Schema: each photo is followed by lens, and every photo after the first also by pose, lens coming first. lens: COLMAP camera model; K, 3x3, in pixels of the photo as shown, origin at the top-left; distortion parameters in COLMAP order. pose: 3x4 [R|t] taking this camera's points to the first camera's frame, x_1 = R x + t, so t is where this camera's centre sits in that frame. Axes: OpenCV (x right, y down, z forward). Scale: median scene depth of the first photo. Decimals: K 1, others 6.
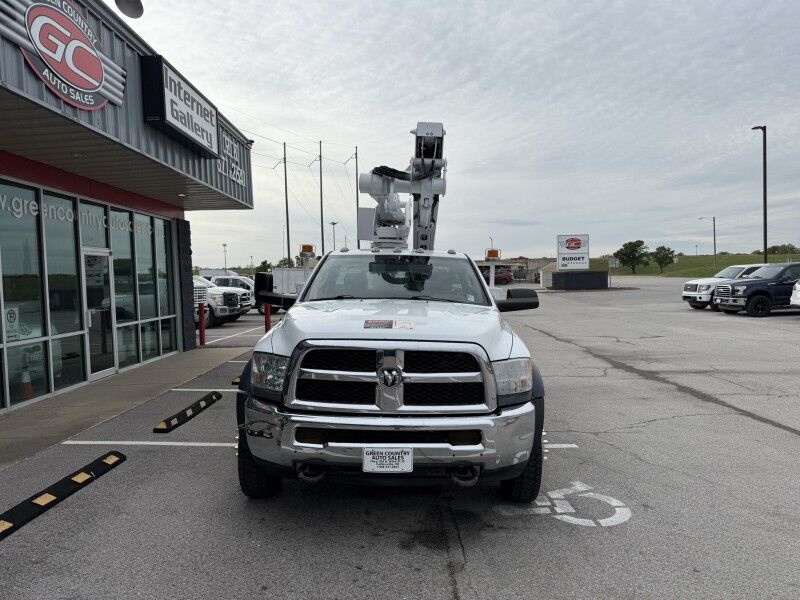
lens RADIAL K [[563.1, 0, 398.8], [0, 563.1, 299.7], [0, 0, 1]] dist [0.051696, -0.059526]
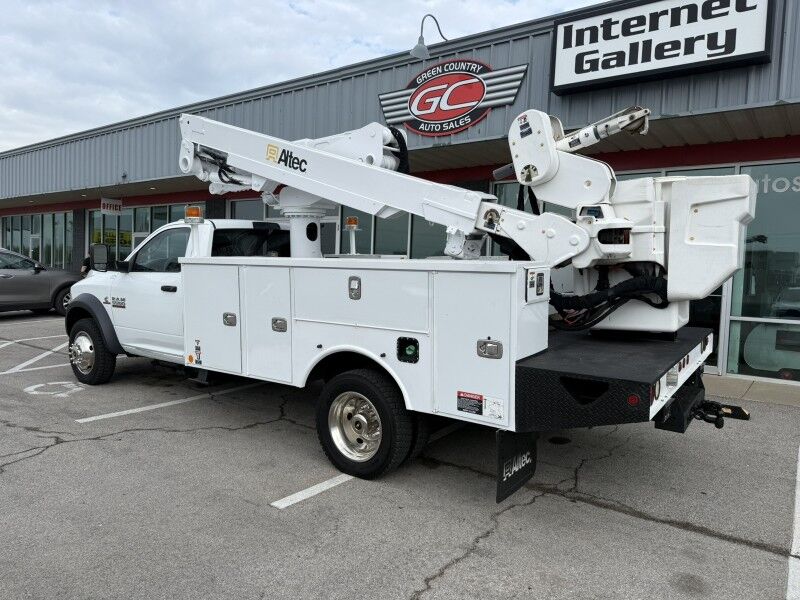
lens RADIAL K [[563.1, 0, 398.8], [0, 563.1, 299.7], [0, 0, 1]] dist [0.051696, -0.059526]
pose [[-0.598948, 0.046707, -0.799425, 0.993807], [-0.050373, 0.994123, 0.095823, -0.075445], [0.799202, 0.097662, -0.593075, 2.632338]]
